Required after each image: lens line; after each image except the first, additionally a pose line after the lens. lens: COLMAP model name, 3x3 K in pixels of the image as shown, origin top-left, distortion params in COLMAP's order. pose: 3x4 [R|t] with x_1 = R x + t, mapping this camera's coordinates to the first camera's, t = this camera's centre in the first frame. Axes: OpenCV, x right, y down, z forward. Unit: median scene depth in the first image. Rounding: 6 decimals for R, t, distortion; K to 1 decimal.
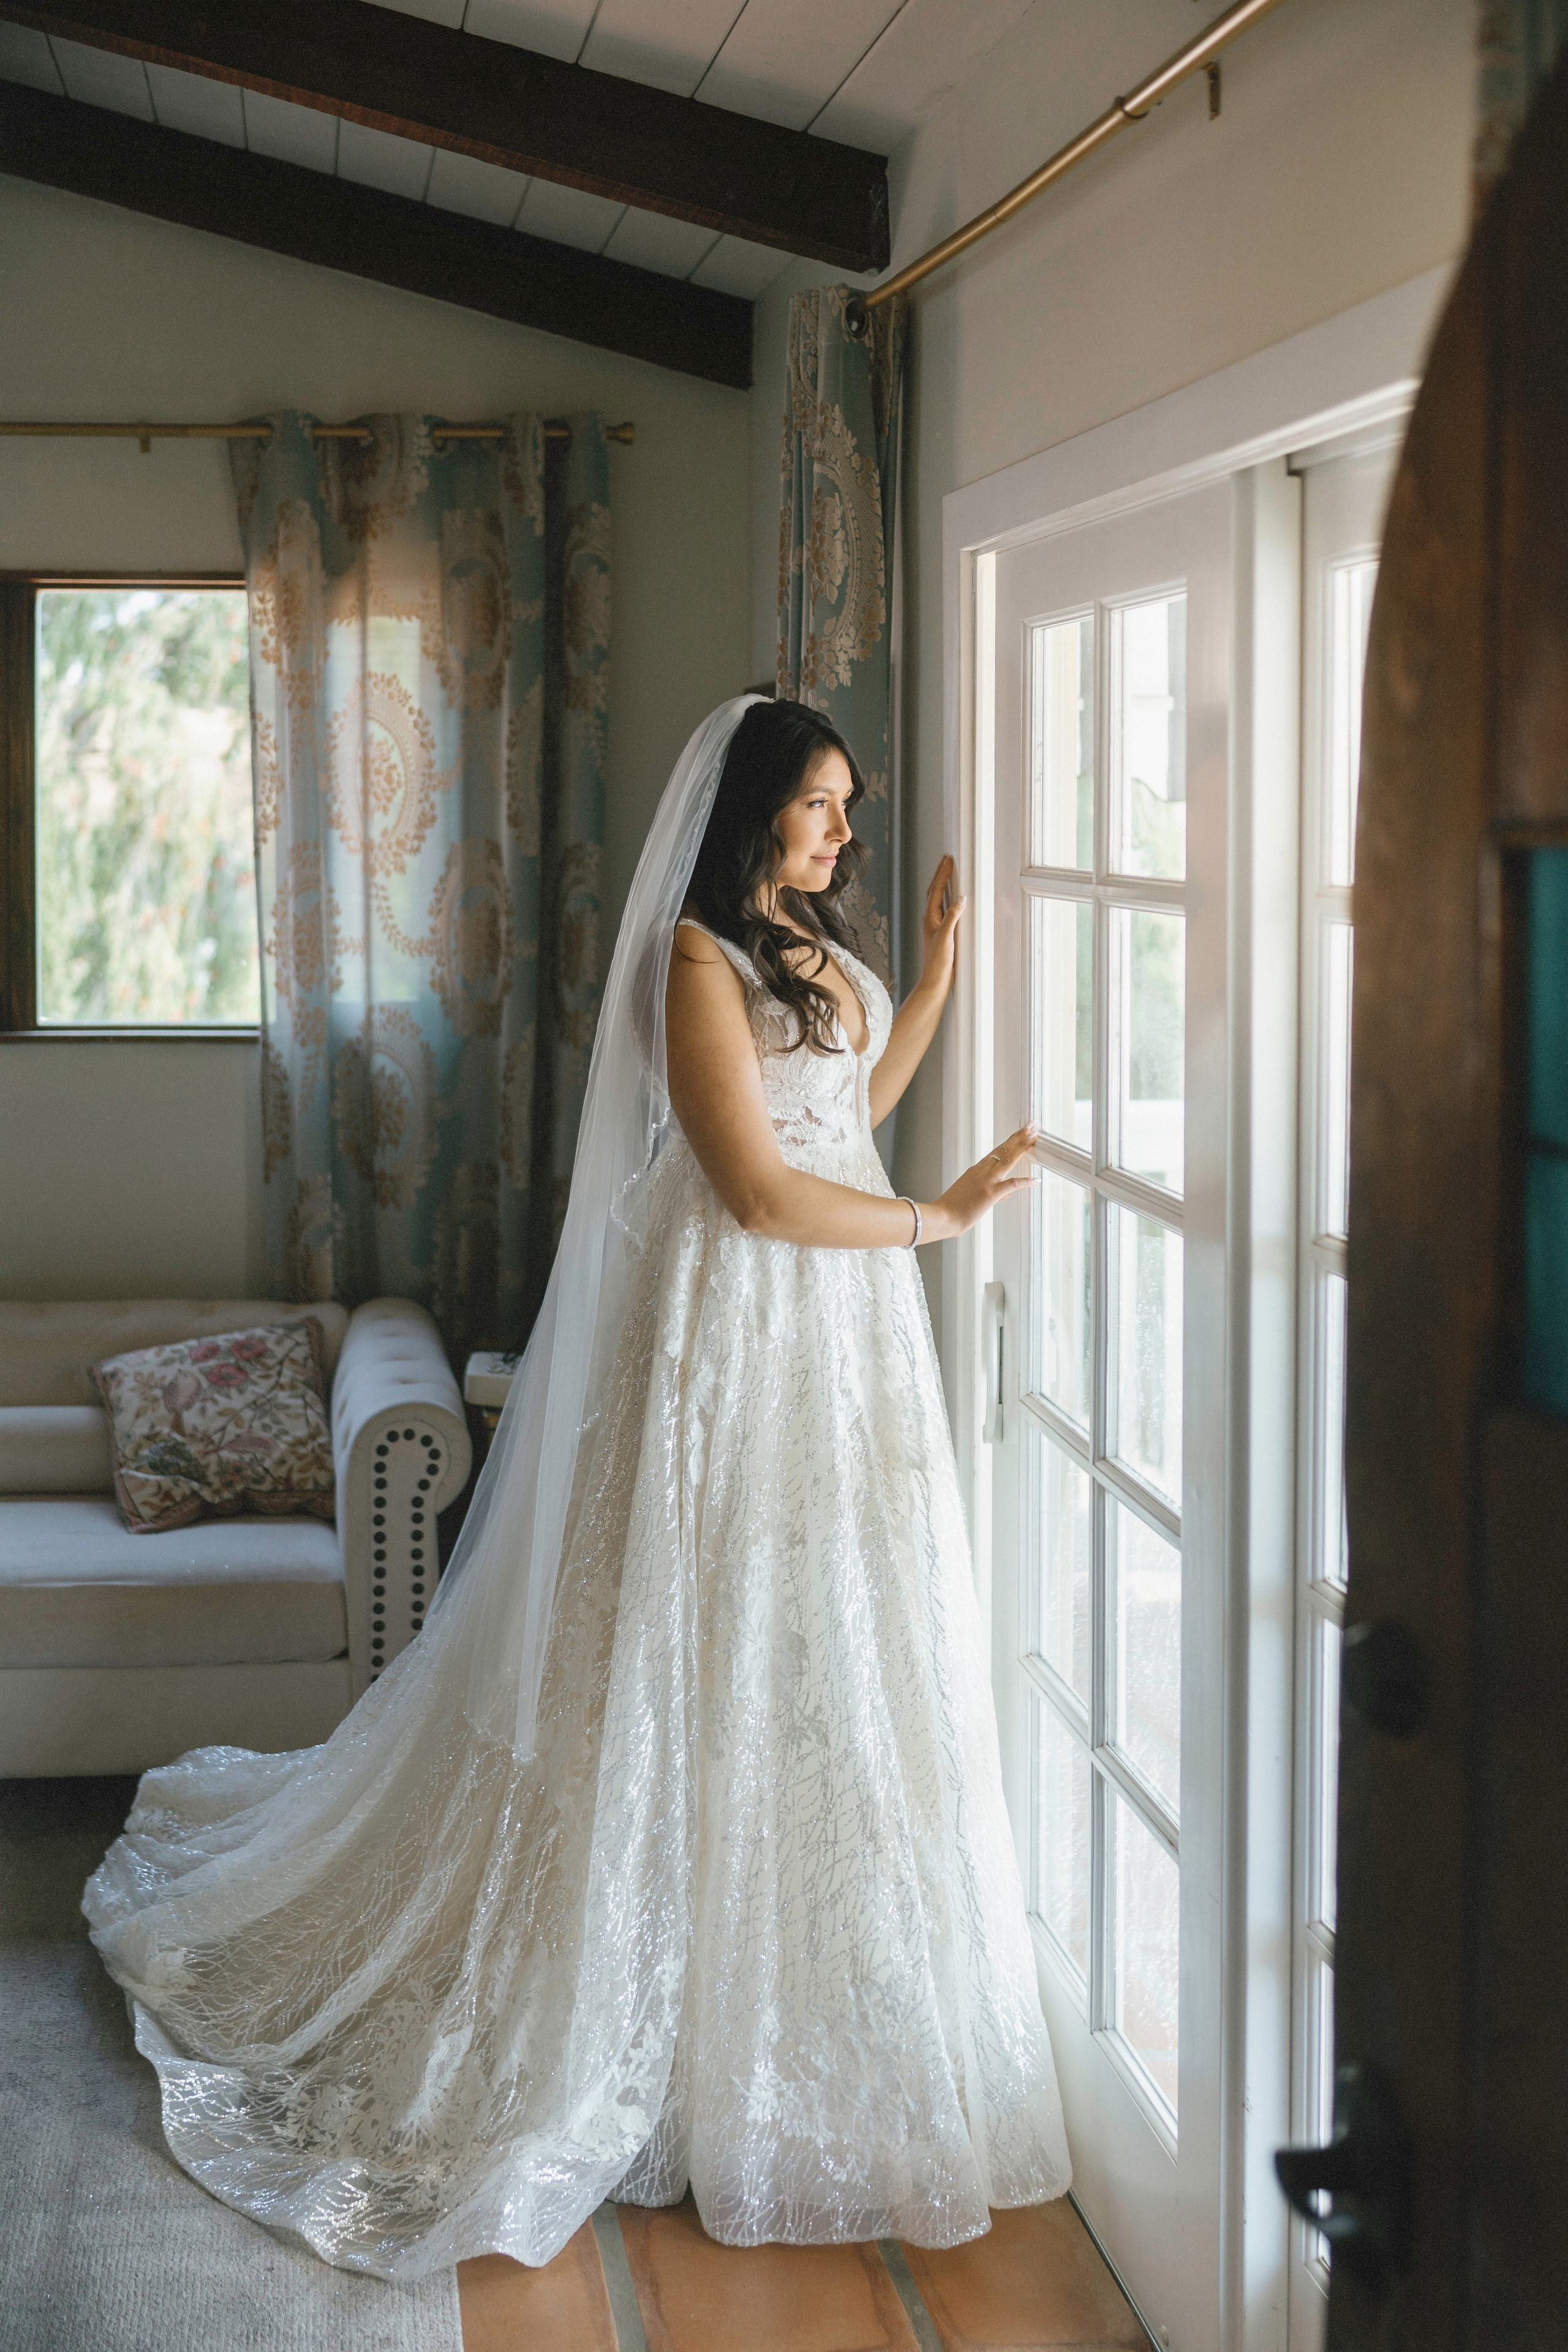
lens RADIAL K [[3892.7, 0, 784.0], [0, 3892.7, 1176.0], [0, 0, 1]] dist [0.023656, 0.103915]
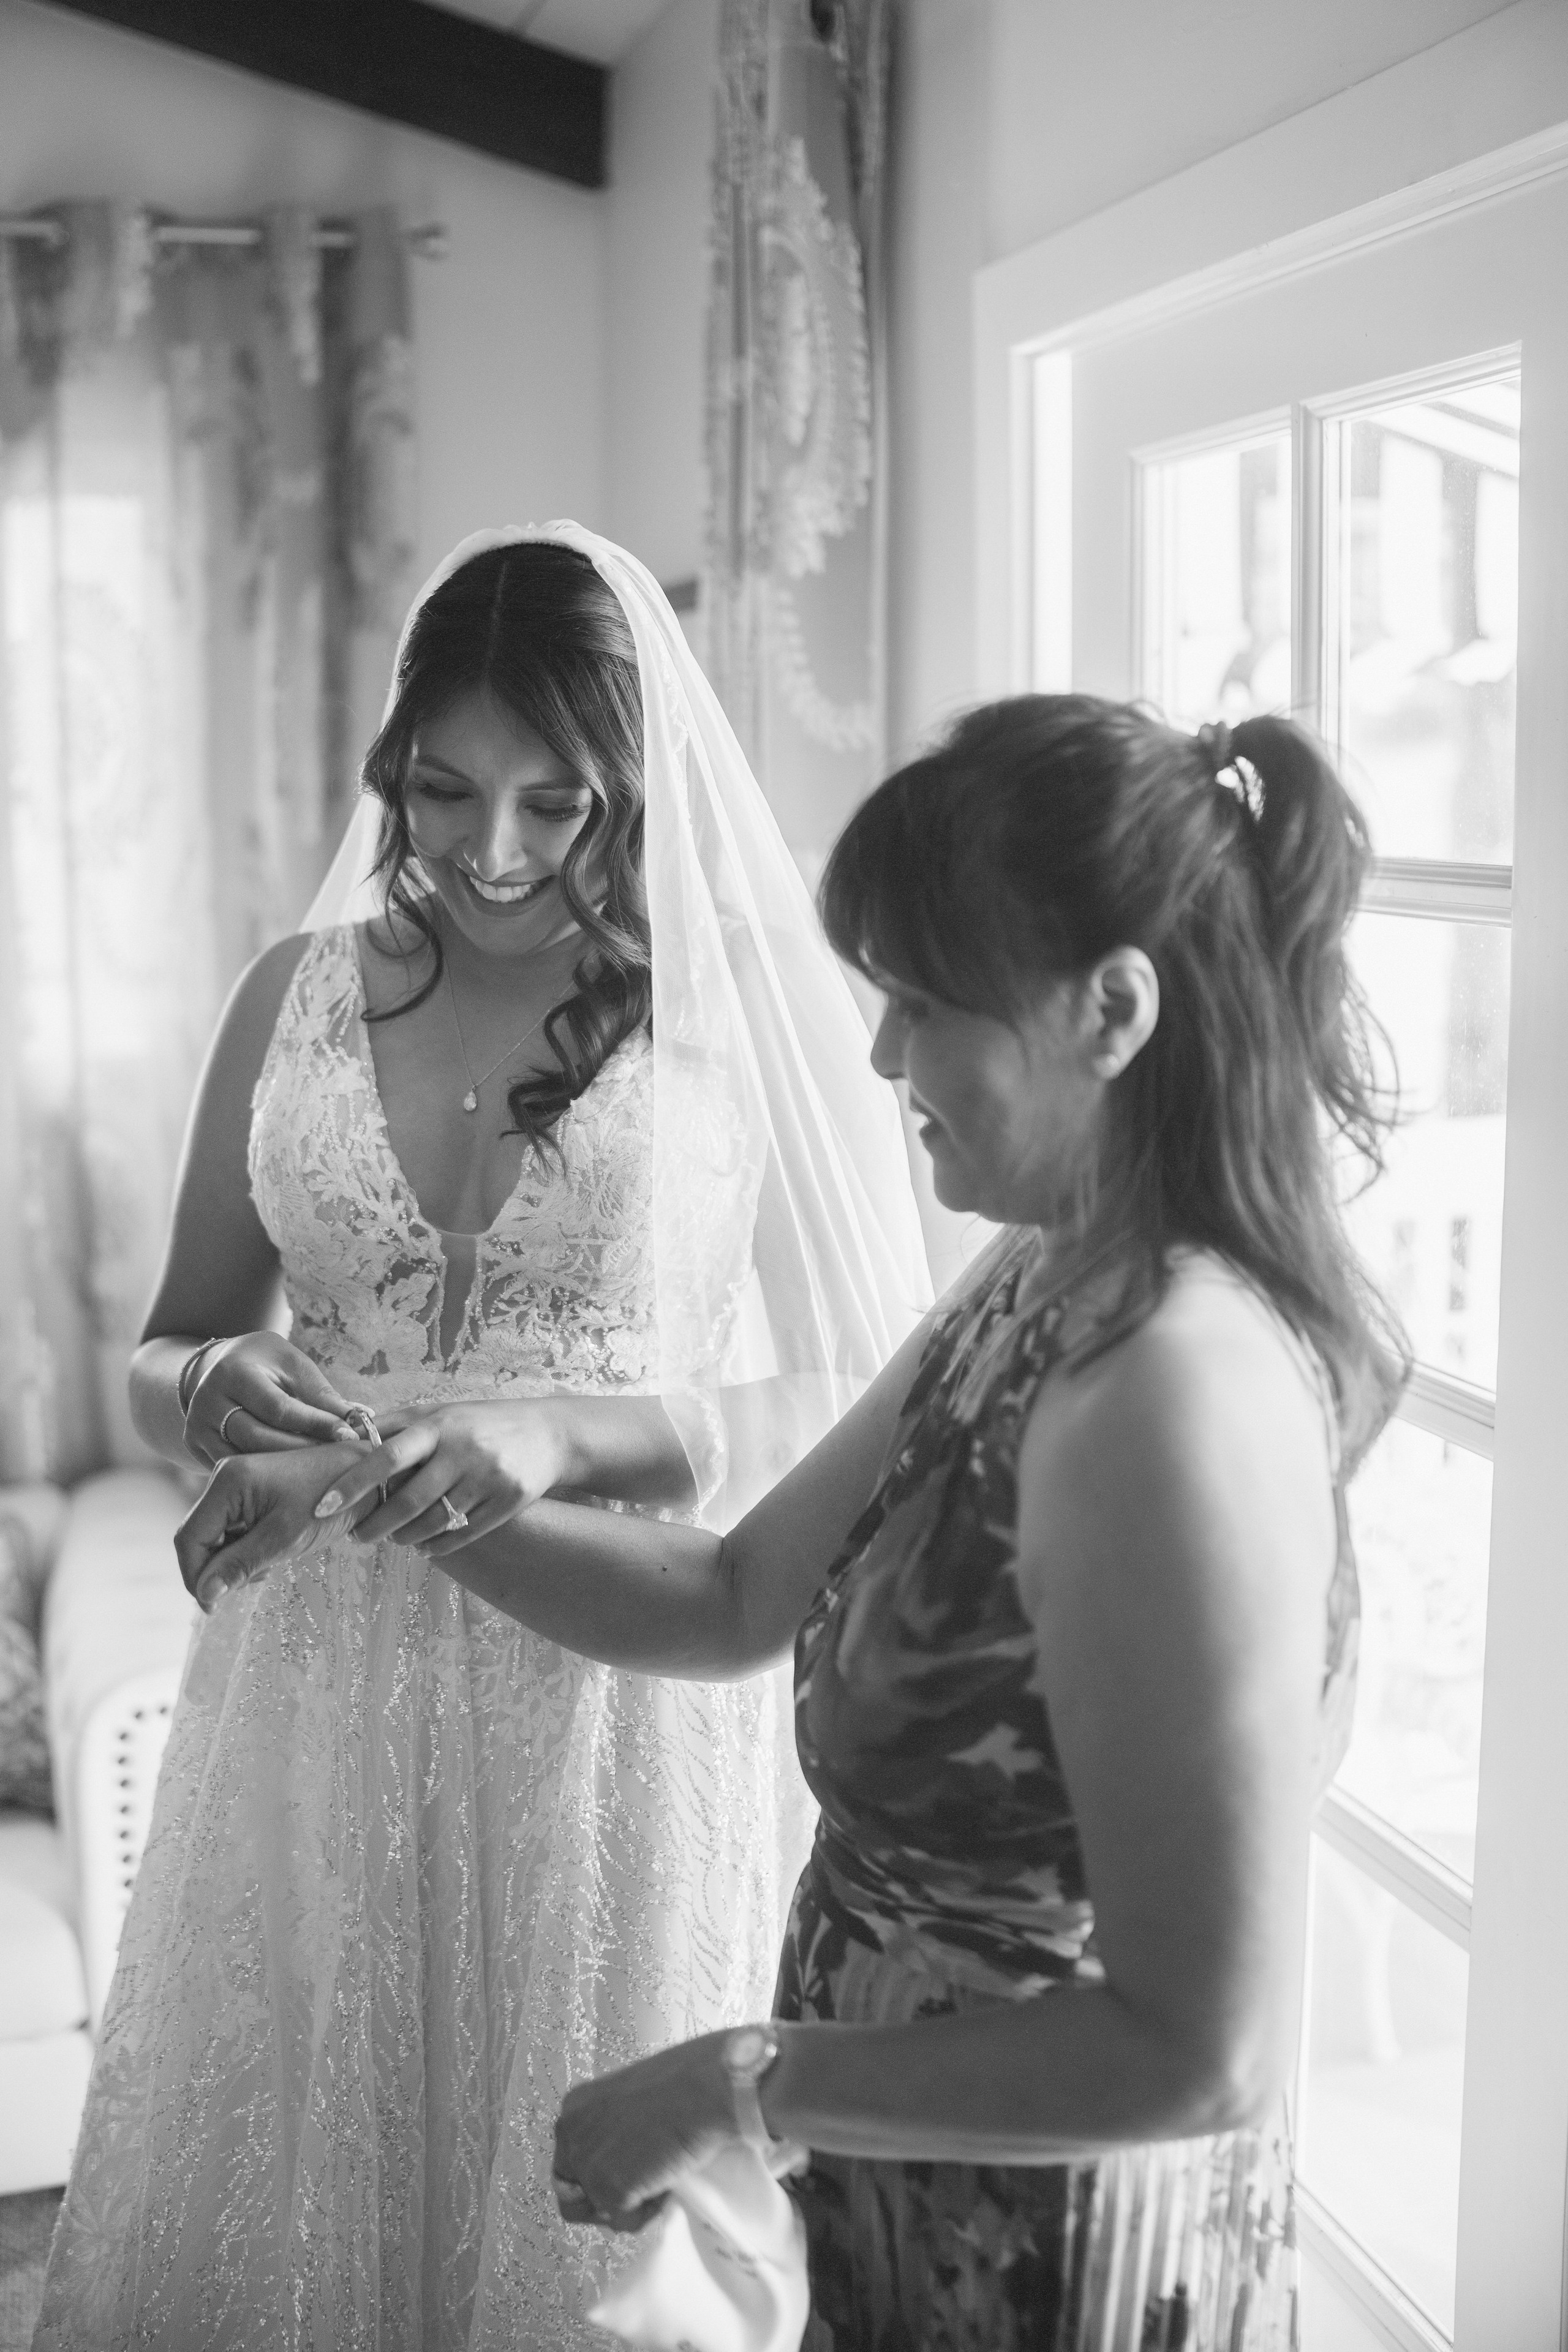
lens RADIAL K [[2285.2, 0, 784.0], [0, 2285.2, 1176.0], [0, 0, 1]] dist [-0.070361, 0.000285]
pose [[0.980789, -0.029727, 0.192795, -0.066205], [0.022284, 0.998925, 0.040660, -0.039360], [-0.193796, -0.035582, 0.980396, 0.619941]]
